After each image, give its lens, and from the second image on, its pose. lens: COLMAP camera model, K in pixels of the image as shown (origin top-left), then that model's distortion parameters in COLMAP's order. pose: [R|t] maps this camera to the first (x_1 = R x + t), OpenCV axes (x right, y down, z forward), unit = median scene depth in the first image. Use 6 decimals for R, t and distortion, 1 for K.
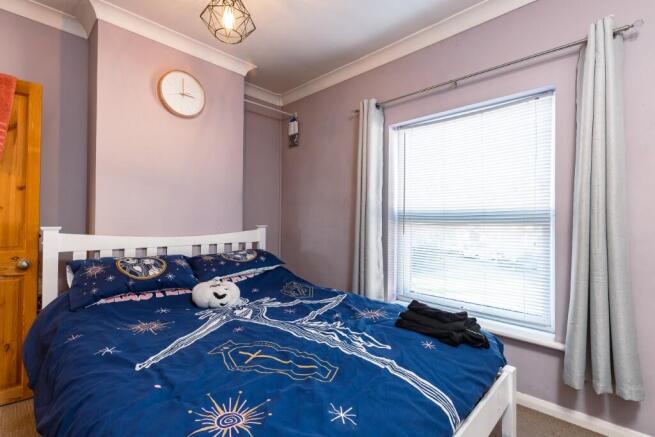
lens RADIAL K [[294.0, 0, 329.9], [0, 294.0, 218.8], [0, 0, 1]] dist [0.011799, -0.001998]
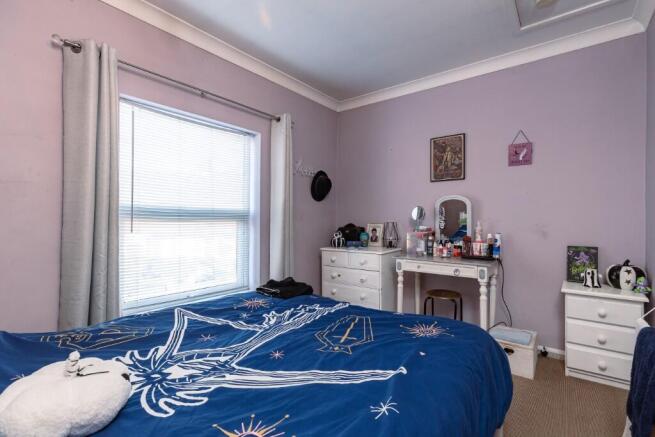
lens RADIAL K [[294.0, 0, 329.8], [0, 294.0, 219.8], [0, 0, 1]] dist [0.011799, -0.001998]
pose [[-0.061978, 0.001108, 0.998077, -0.920298], [-0.008806, 0.999960, -0.001657, 0.016184], [-0.998039, -0.008892, -0.061965, 0.768224]]
